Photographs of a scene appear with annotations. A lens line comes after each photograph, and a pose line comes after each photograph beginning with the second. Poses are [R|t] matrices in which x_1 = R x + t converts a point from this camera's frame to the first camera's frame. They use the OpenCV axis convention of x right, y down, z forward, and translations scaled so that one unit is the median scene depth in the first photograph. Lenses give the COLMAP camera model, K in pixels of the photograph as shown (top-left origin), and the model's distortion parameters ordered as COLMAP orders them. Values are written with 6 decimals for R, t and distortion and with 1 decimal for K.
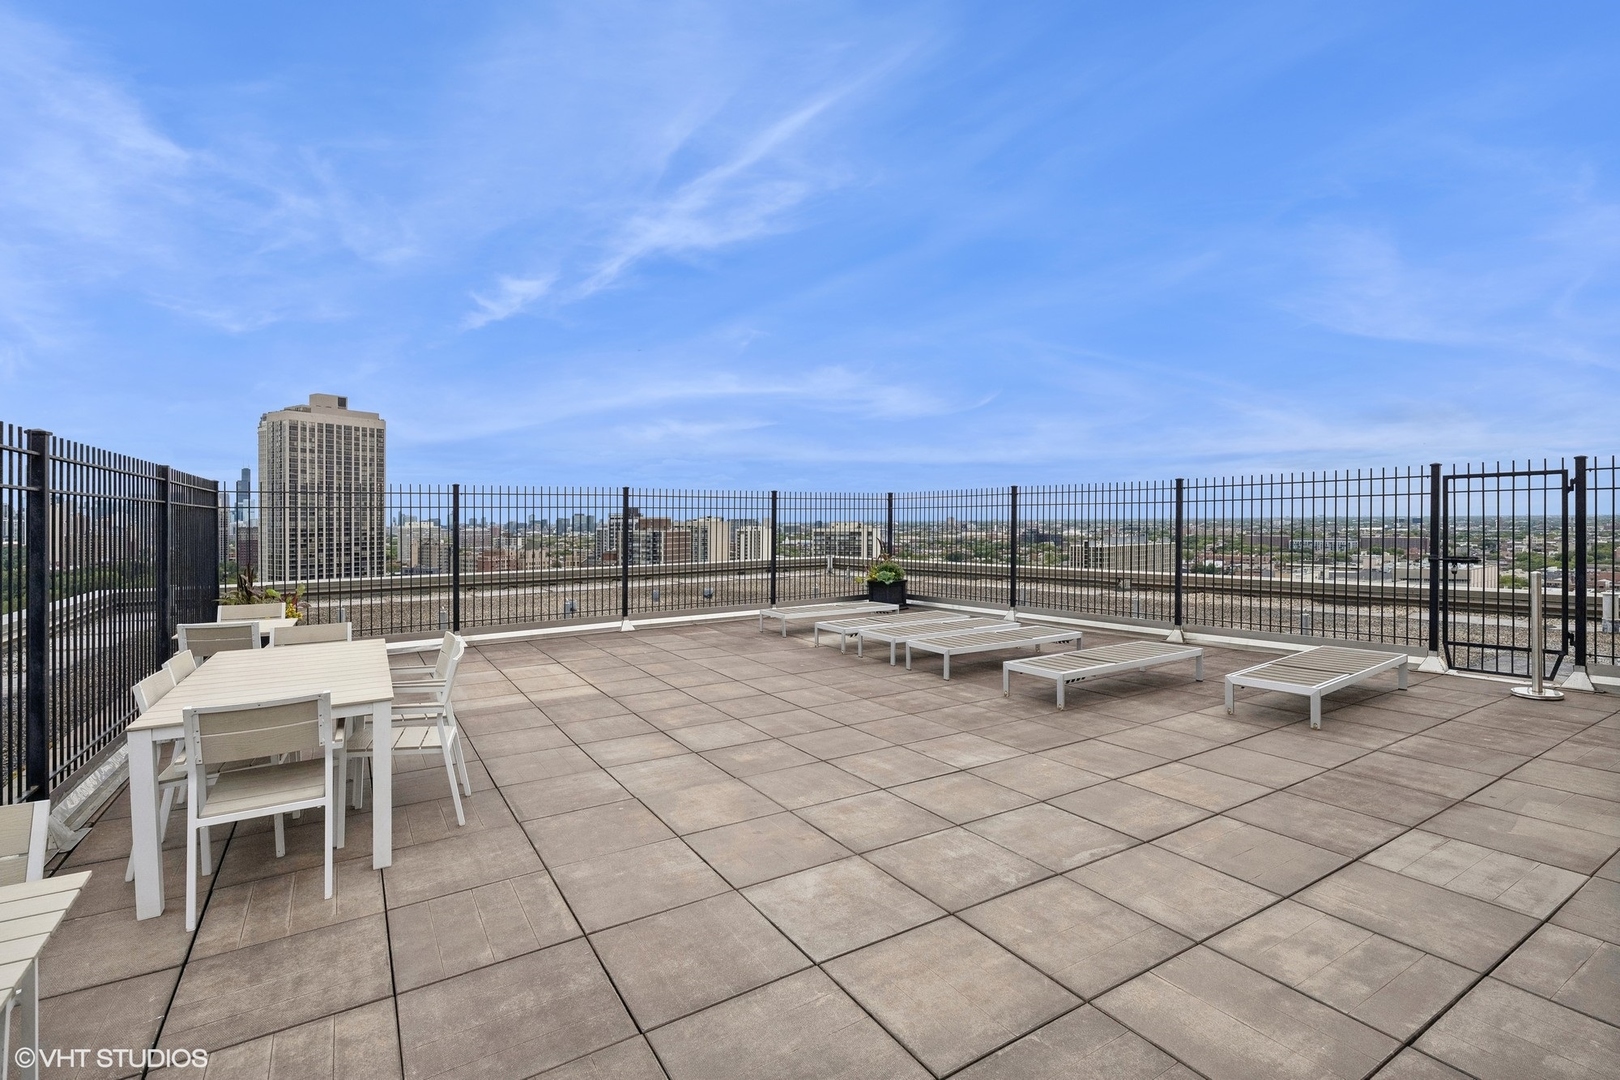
lens RADIAL K [[743.1, 0, 811.4], [0, 743.1, 525.5], [0, 0, 1]] dist [0.004899, 0.000125]
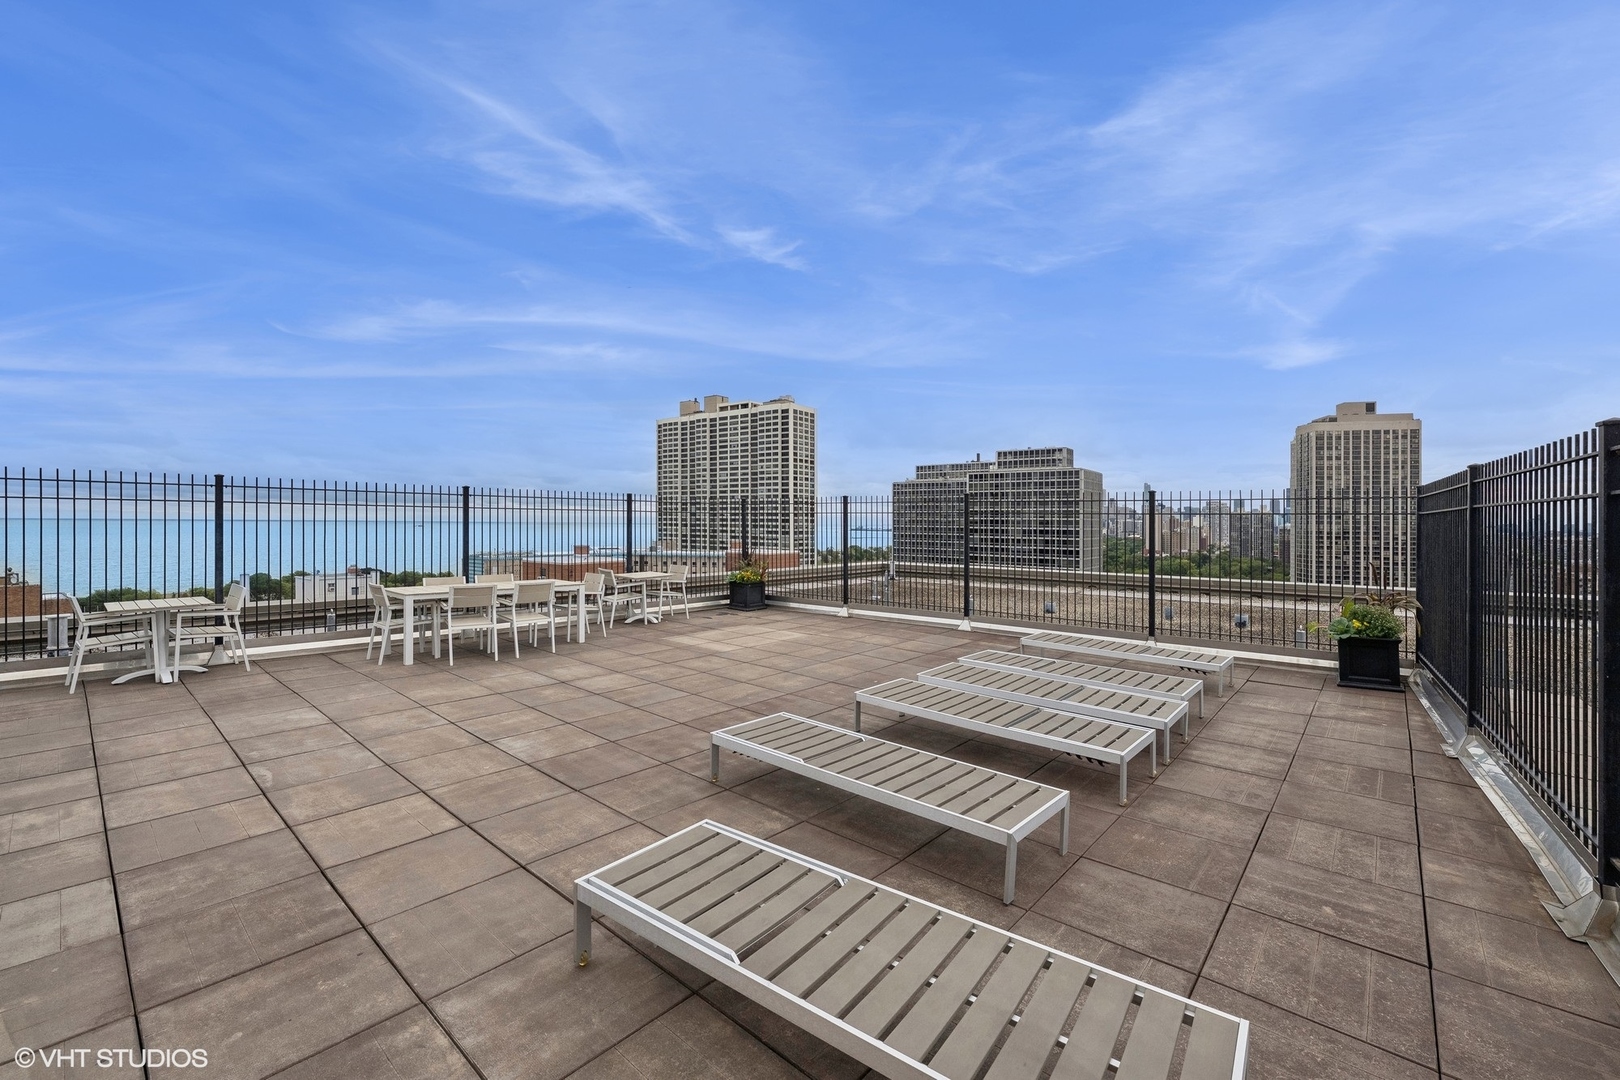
lens RADIAL K [[655.9, 0, 795.7], [0, 655.9, 527.9], [0, 0, 1]] dist [0.001114, 0.000356]
pose [[0.278844, 0.016793, -0.960189, 0.567581], [-0.017112, 0.999775, 0.012516, -0.010028], [0.960184, 0.012941, 0.279069, 0.509353]]
